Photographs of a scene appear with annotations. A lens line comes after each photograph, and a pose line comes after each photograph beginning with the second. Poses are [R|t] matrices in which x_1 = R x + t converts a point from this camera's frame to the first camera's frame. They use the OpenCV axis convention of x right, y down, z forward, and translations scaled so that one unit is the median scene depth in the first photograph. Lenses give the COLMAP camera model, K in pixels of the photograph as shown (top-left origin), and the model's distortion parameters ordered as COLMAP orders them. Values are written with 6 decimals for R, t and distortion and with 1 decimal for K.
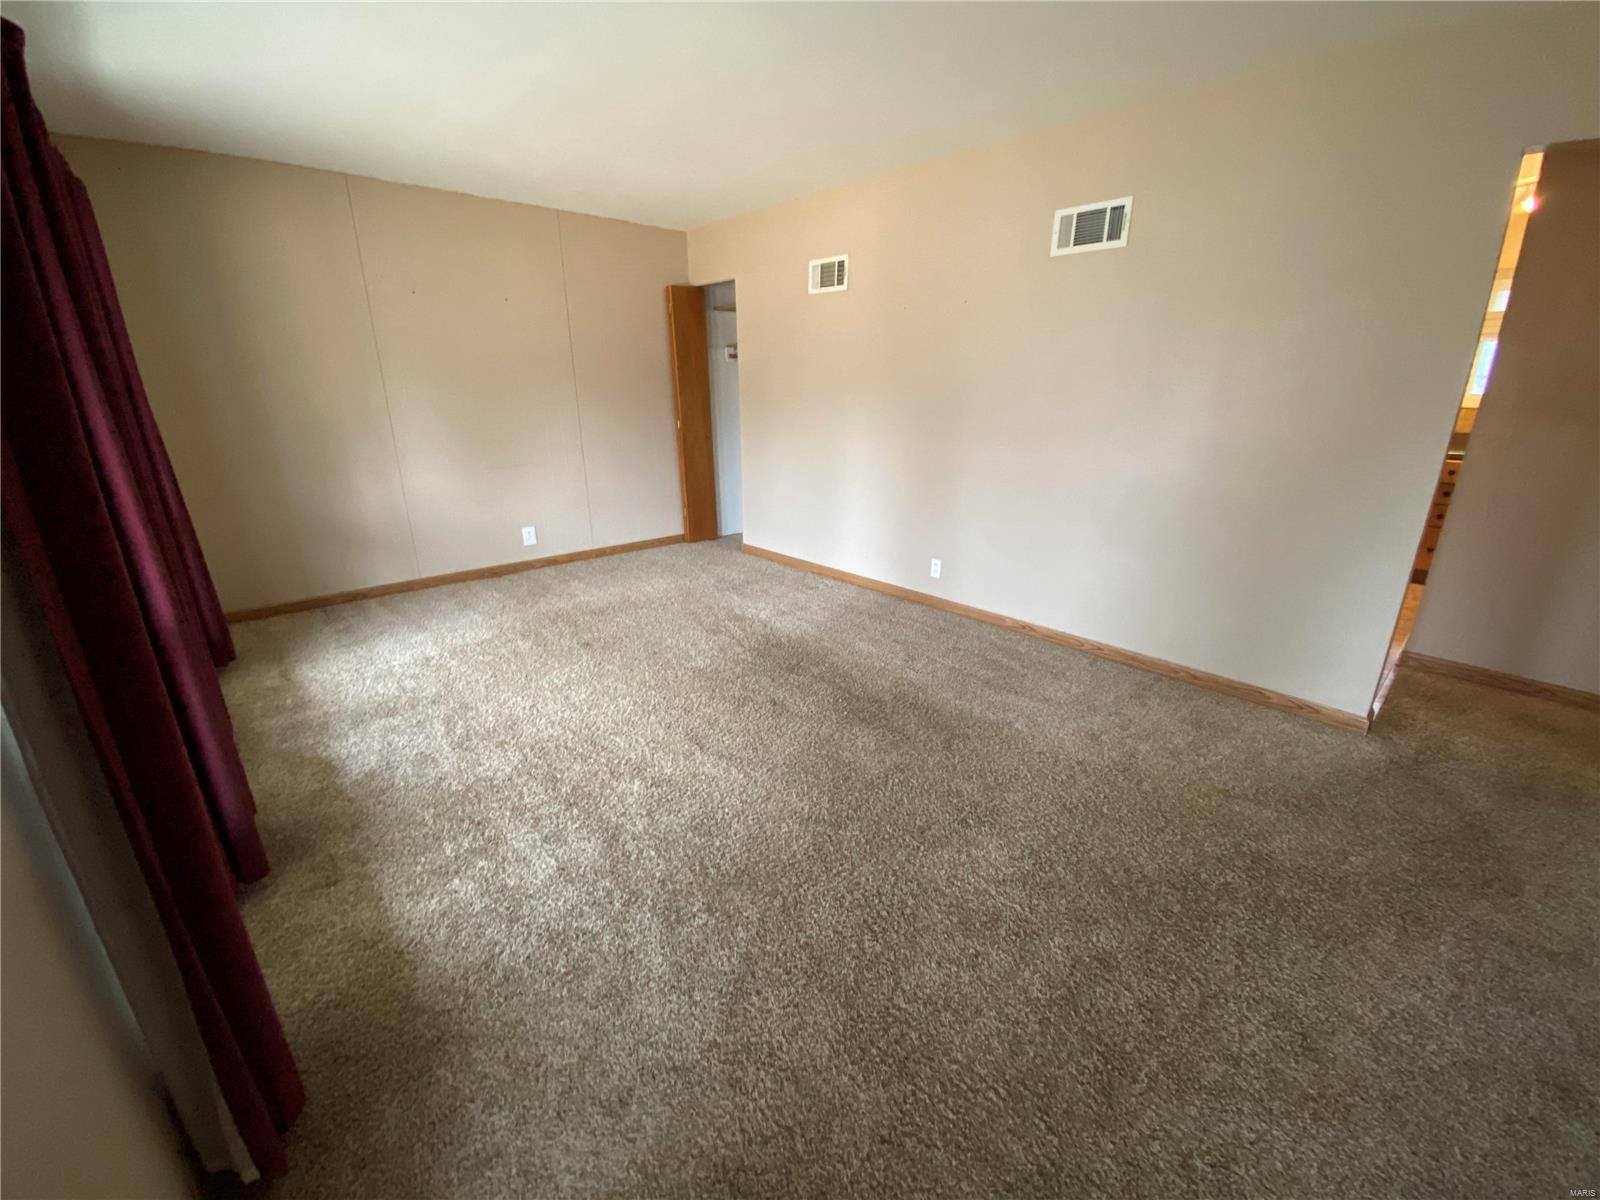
lens RADIAL K [[653.5, 0, 792.1], [0, 653.5, 599.1], [0, 0, 1]] dist [0.042080, -0.029805]
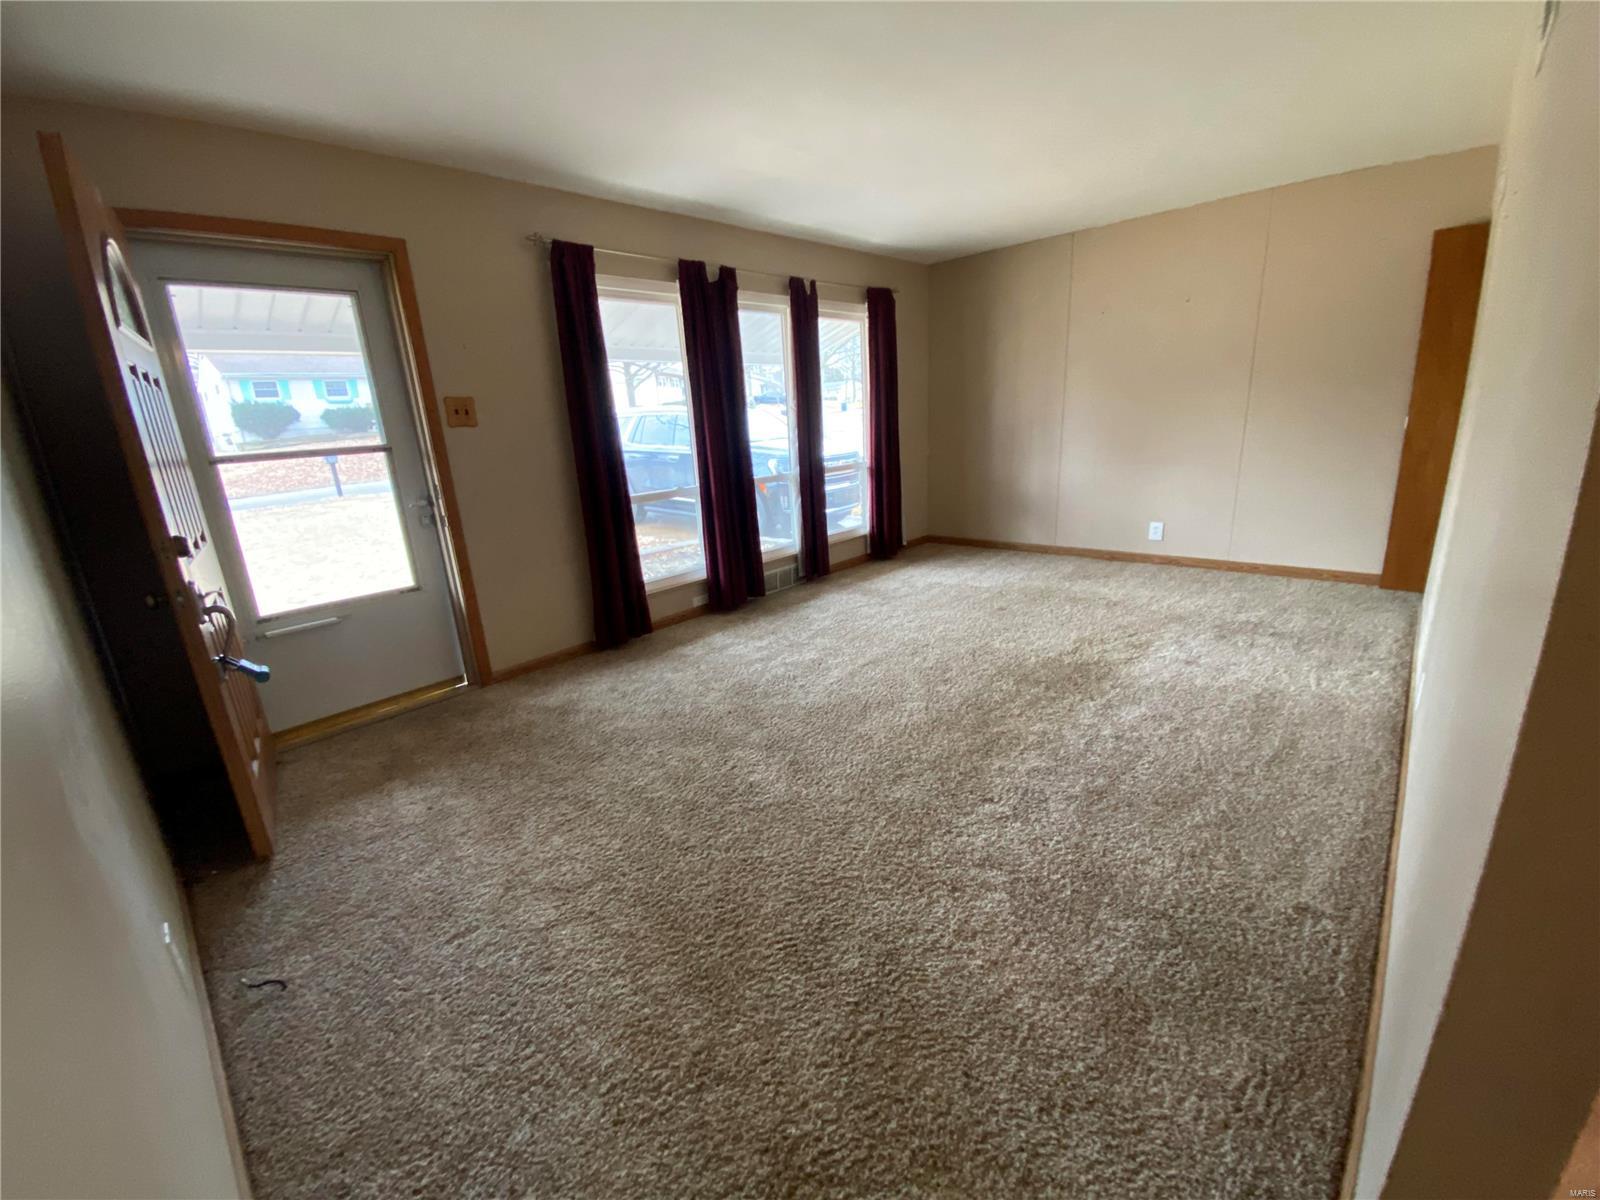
lens RADIAL K [[653.5, 0, 792.1], [0, 653.5, 599.1], [0, 0, 1]] dist [0.042080, -0.029805]
pose [[0.066671, 0.267175, -0.961339, 0.740810], [-0.253299, 0.936451, 0.242691, -0.129978], [0.965088, 0.227326, 0.130109, 0.429160]]
